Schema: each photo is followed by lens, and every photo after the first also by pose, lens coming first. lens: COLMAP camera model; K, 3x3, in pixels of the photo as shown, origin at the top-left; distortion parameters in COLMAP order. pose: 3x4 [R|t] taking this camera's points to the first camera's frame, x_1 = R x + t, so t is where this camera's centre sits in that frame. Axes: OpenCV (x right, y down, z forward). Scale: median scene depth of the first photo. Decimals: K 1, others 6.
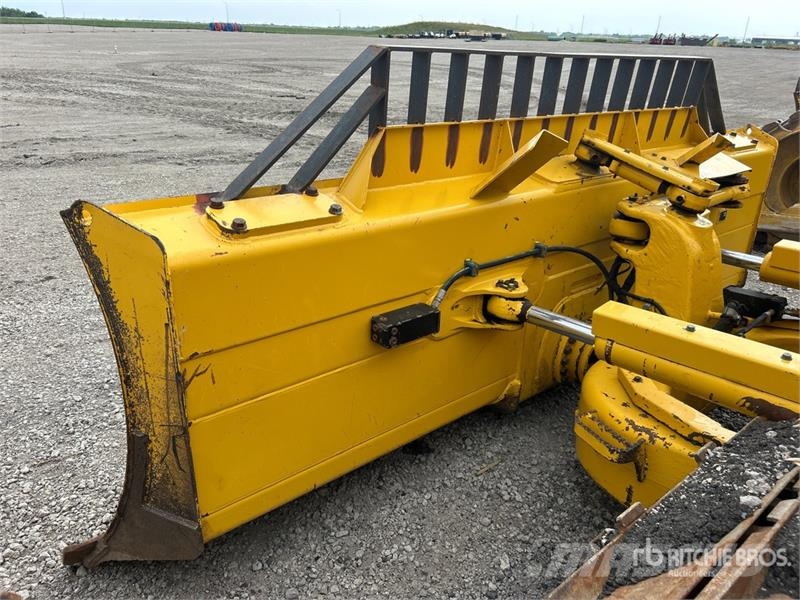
lens RADIAL K [[622.9, 0, 400.0], [0, 622.9, 300.0], [0, 0, 1]] dist [0.017064, 0.001823]
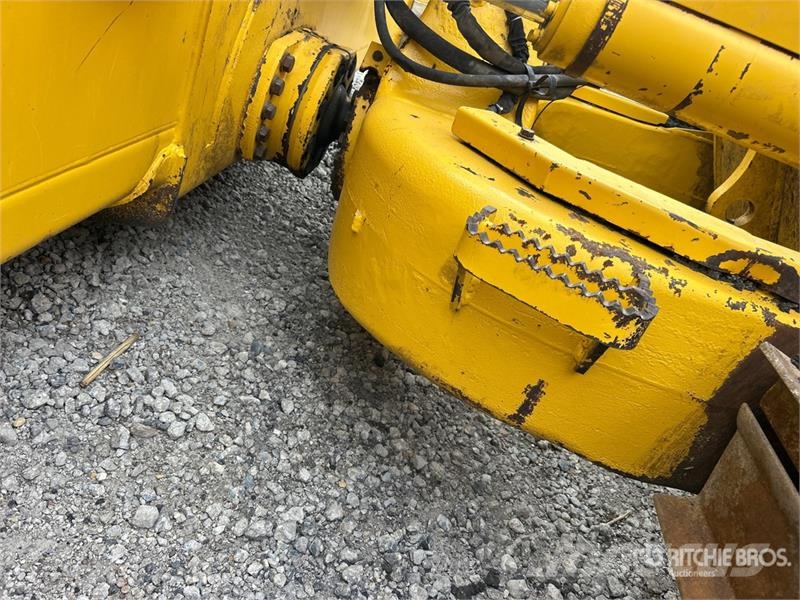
lens RADIAL K [[622.9, 0, 400.0], [0, 622.9, 300.0], [0, 0, 1]] dist [0.017064, 0.001823]
pose [[0.741014, -0.114131, 0.661720, 0.017210], [-0.084839, 0.961640, 0.260865, 0.120030], [-0.666109, -0.249444, 0.702906, 0.666761]]
